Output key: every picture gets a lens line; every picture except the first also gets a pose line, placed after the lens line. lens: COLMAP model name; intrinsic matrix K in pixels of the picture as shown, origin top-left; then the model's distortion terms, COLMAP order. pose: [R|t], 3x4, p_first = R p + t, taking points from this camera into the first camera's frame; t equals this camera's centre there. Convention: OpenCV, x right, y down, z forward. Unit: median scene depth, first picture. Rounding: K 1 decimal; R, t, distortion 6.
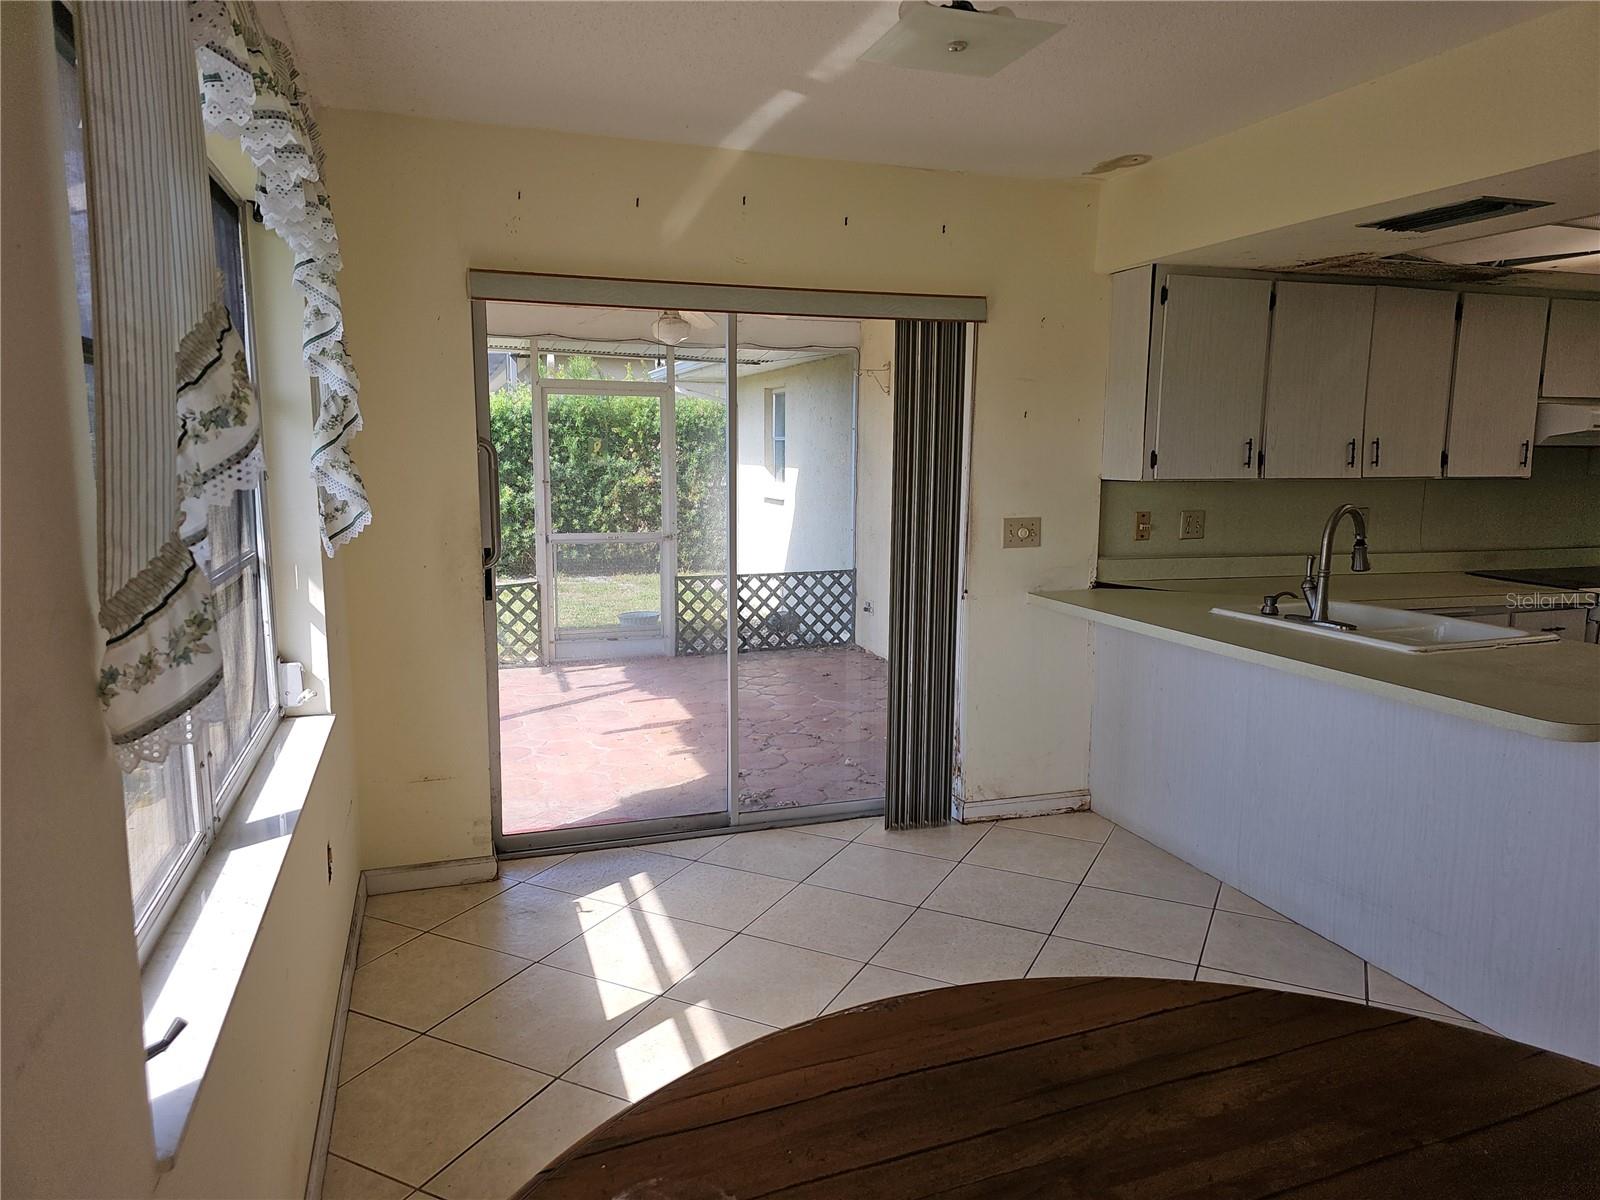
lens RADIAL K [[1081.5, 0, 811.8], [0, 1081.5, 614.9], [0, 0, 1]] dist [0.063530, -0.047902]
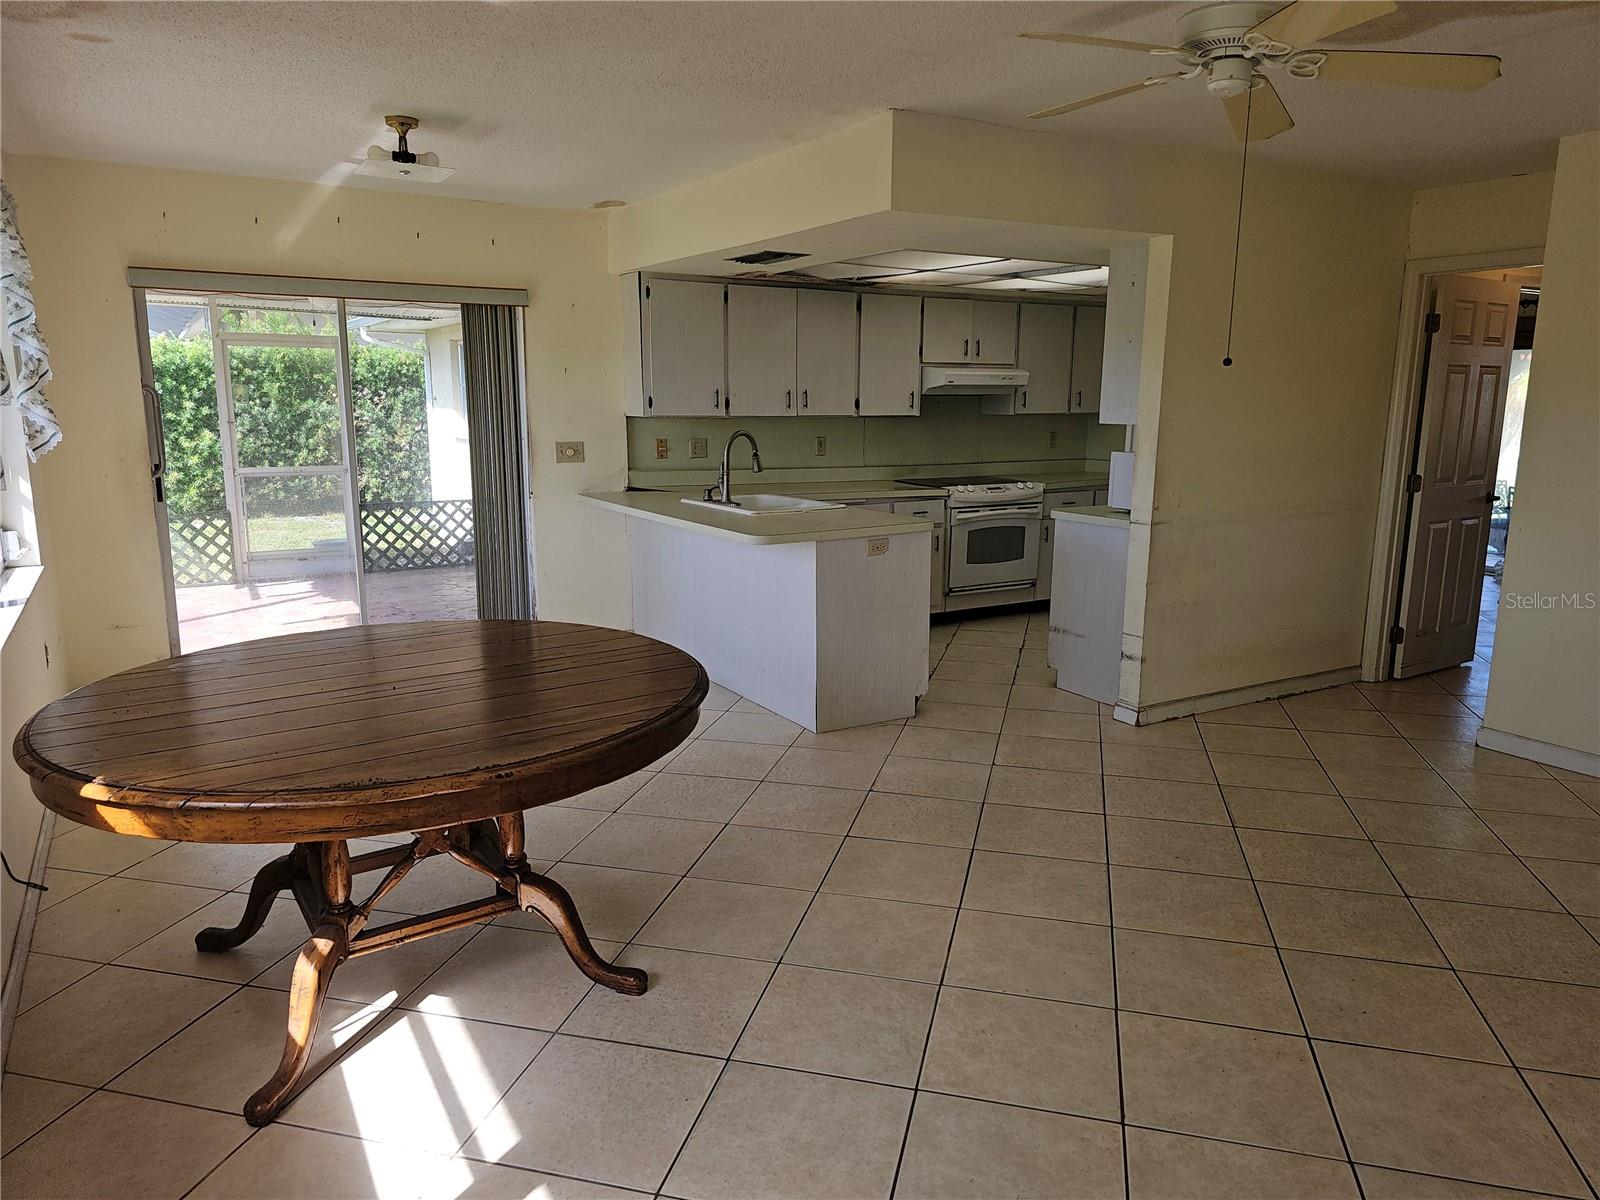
lens RADIAL K [[1081.5, 0, 797.1], [0, 1081.5, 602.9], [0, 0, 1]] dist [0.063530, -0.047902]
pose [[0.979515, -0.038521, 0.197653, 0.197871], [0.031351, 0.998736, 0.039276, 0.077751], [-0.198917, -0.032275, 0.979485, -0.492737]]
